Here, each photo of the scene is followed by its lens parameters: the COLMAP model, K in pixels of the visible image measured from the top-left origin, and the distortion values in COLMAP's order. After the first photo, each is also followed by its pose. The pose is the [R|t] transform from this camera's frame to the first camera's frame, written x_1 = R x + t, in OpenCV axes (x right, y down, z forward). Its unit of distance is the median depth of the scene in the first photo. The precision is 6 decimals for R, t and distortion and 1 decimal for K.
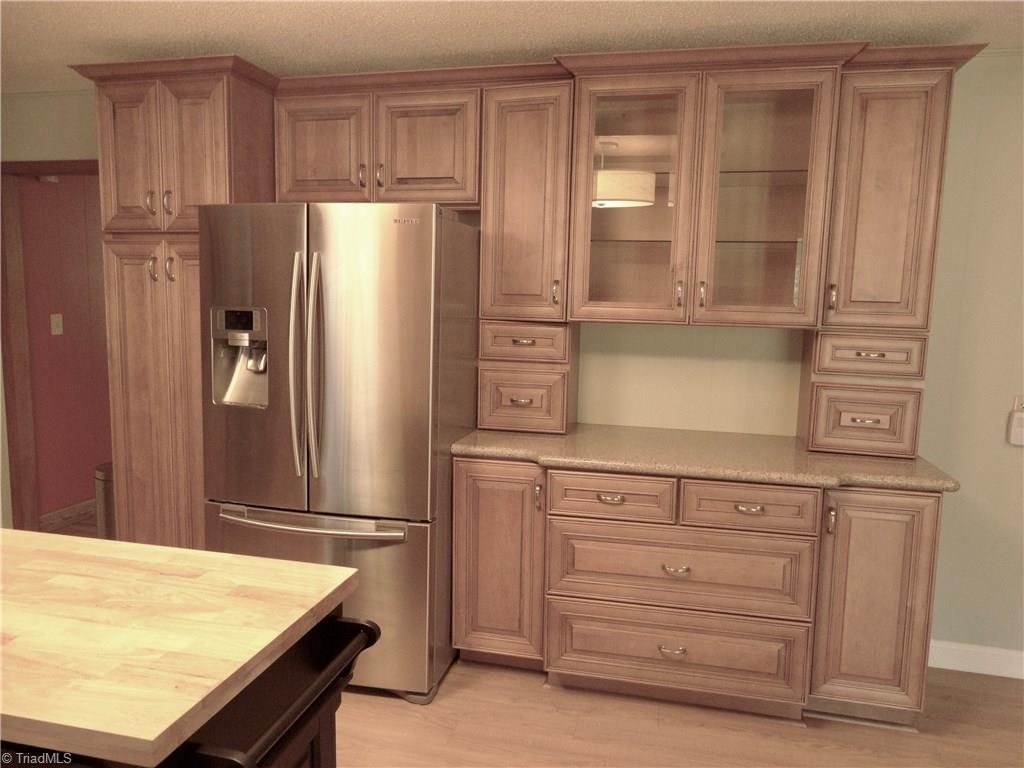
lens RADIAL K [[730.8, 0, 517.9], [0, 730.8, 381.6], [0, 0, 1]] dist [-0.001993, -0.001372]
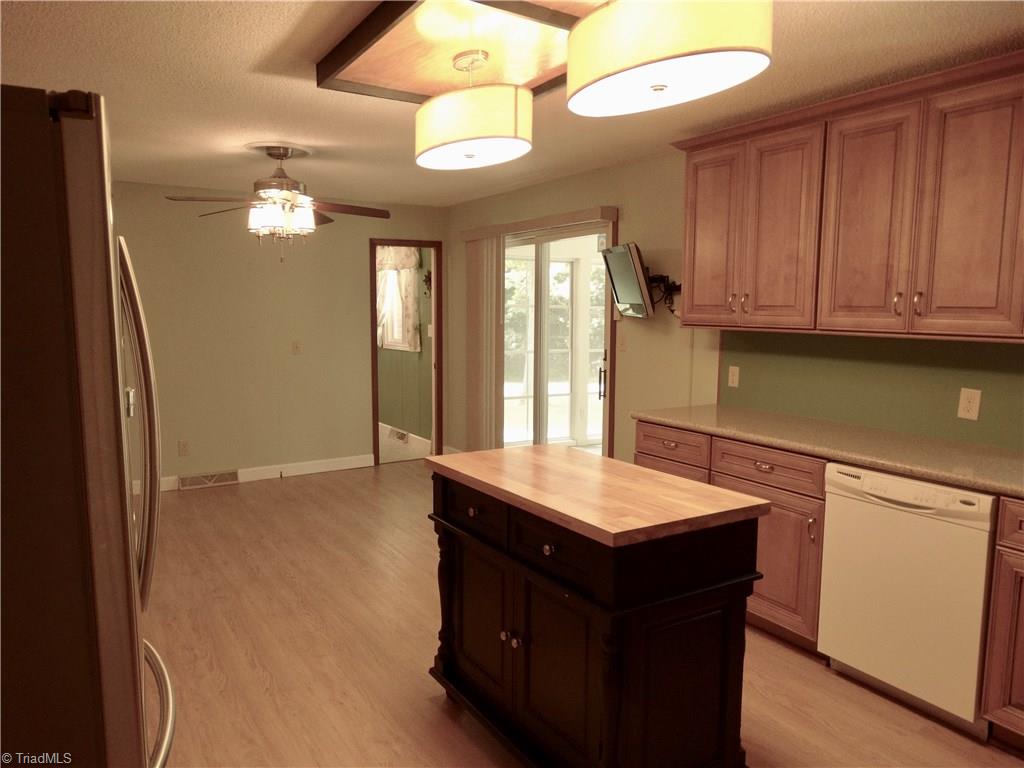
lens RADIAL K [[730.8, 0, 514.8], [0, 730.8, 384.0], [0, 0, 1]] dist [-0.001993, -0.001372]
pose [[0.717095, 0.074934, -0.692936, 0.411233], [-0.087497, 0.996017, 0.017162, 0.020502], [0.691462, 0.048323, 0.720795, -0.112346]]
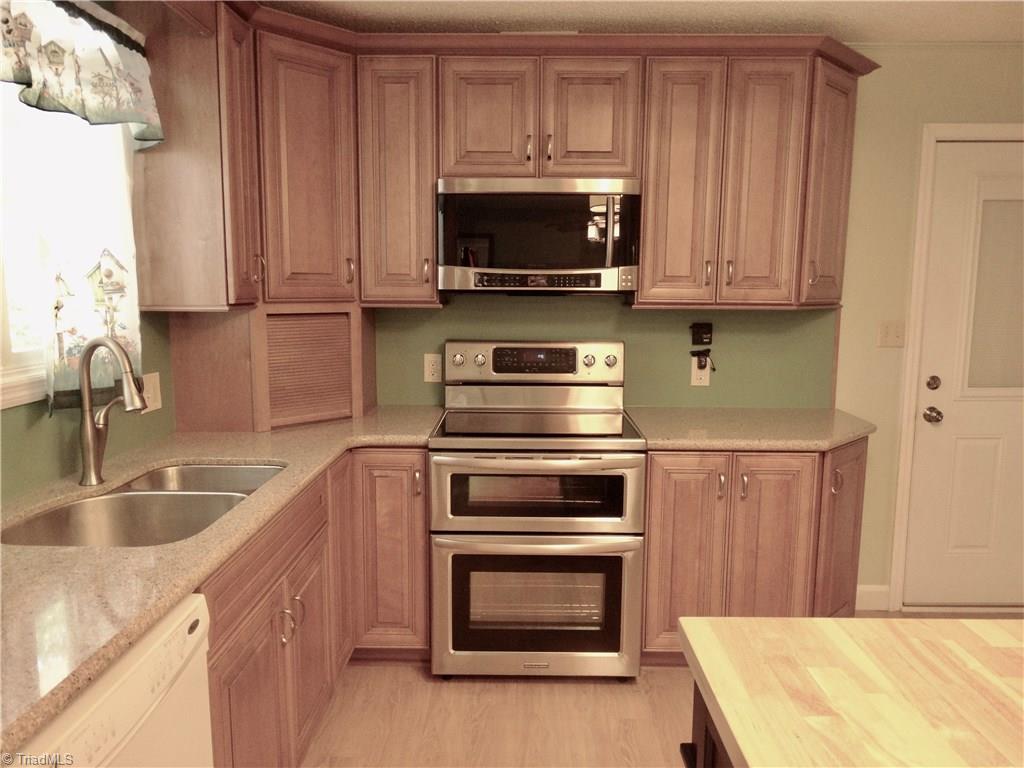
lens RADIAL K [[730.8, 0, 511.4], [0, 730.8, 384.2], [0, 0, 1]] dist [-0.001993, -0.001372]
pose [[0.965758, -0.054554, 0.253644, -0.344539], [0.046777, 0.998235, 0.036594, -0.017372], [-0.255192, -0.023476, 0.966605, 0.092106]]
